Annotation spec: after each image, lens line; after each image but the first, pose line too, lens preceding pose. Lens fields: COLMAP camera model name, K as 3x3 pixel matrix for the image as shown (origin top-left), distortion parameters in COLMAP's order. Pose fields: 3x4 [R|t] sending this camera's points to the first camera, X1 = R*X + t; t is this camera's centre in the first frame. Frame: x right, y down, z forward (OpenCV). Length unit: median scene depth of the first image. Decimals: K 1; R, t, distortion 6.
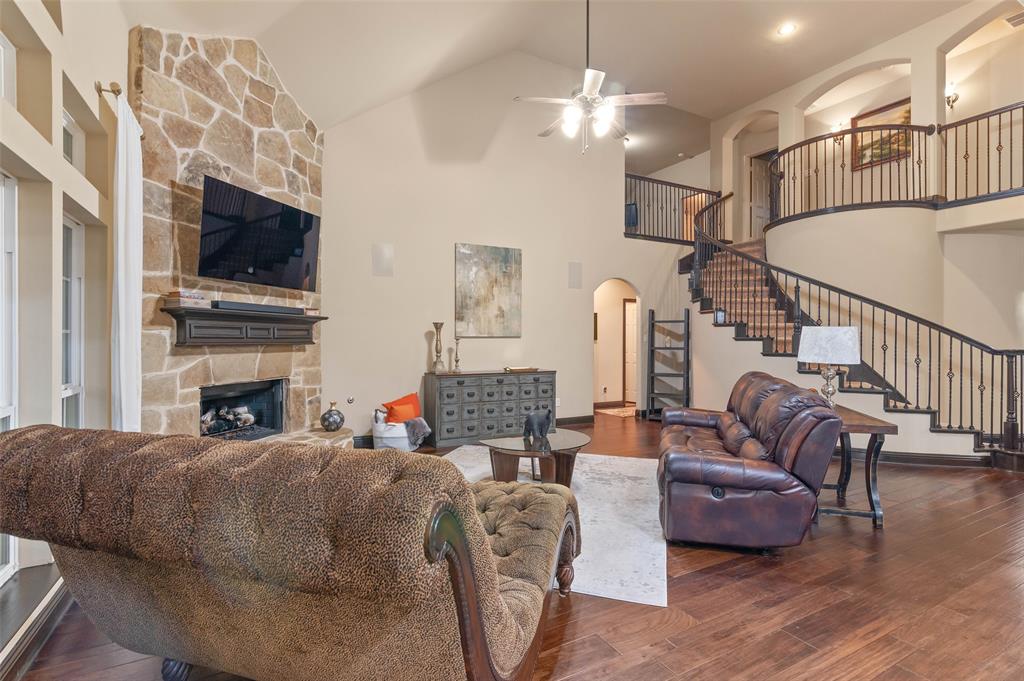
lens RADIAL K [[484.3, 0, 511.4], [0, 484.3, 335.7], [0, 0, 1]] dist [-0.000446, -0.002239]
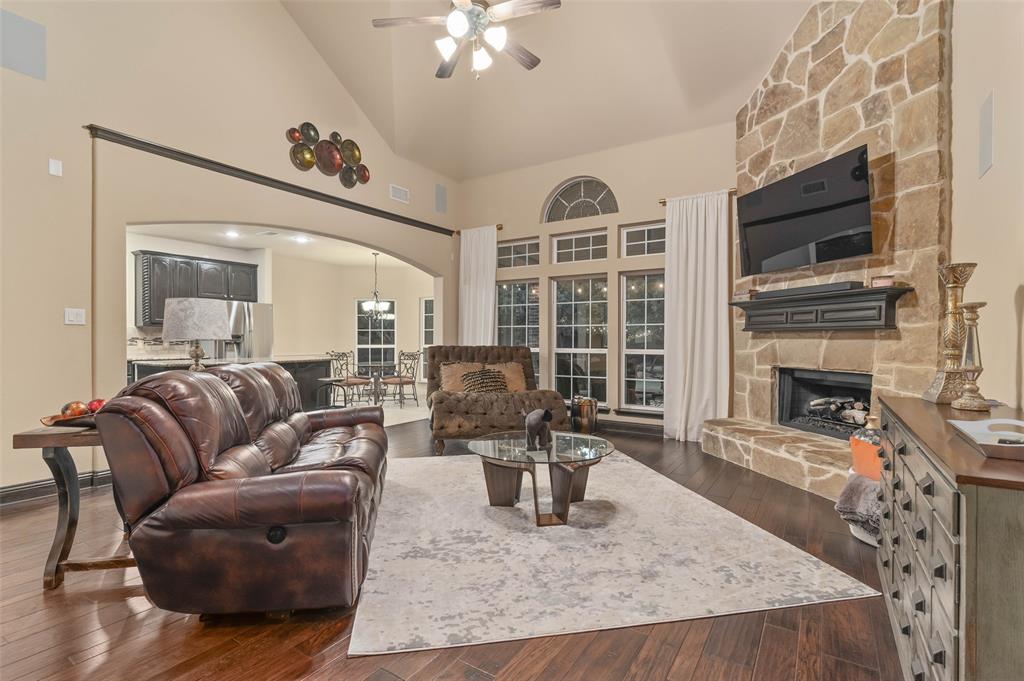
lens RADIAL K [[484.3, 0, 511.4], [0, 484.3, 344.7], [0, 0, 1]] dist [-0.000446, -0.002239]
pose [[-0.875492, -0.000507, -0.483232, 0.392213], [-0.003552, 0.999979, 0.005387, 0.040139], [0.483219, 0.006432, -0.875476, 1.405303]]
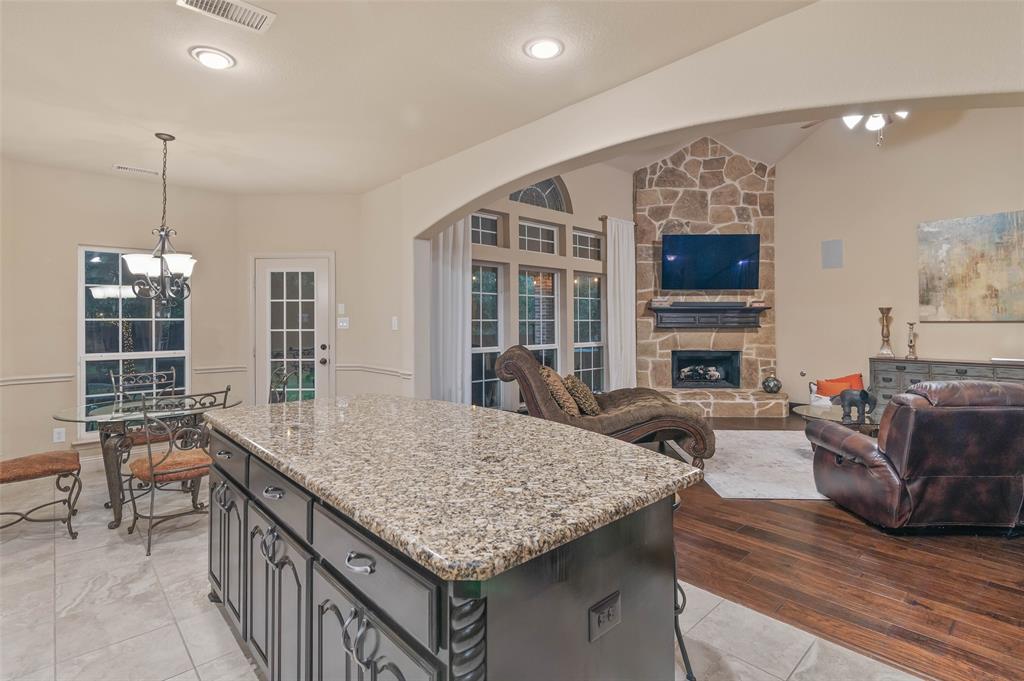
lens RADIAL K [[484.3, 0, 513.6], [0, 484.3, 317.0], [0, 0, 1]] dist [-0.000446, -0.002239]
pose [[0.249390, -0.012390, -0.968324, 0.773732], [0.005919, 0.999919, -0.011269, -0.000507], [0.968385, -0.002921, 0.249443, -0.011474]]
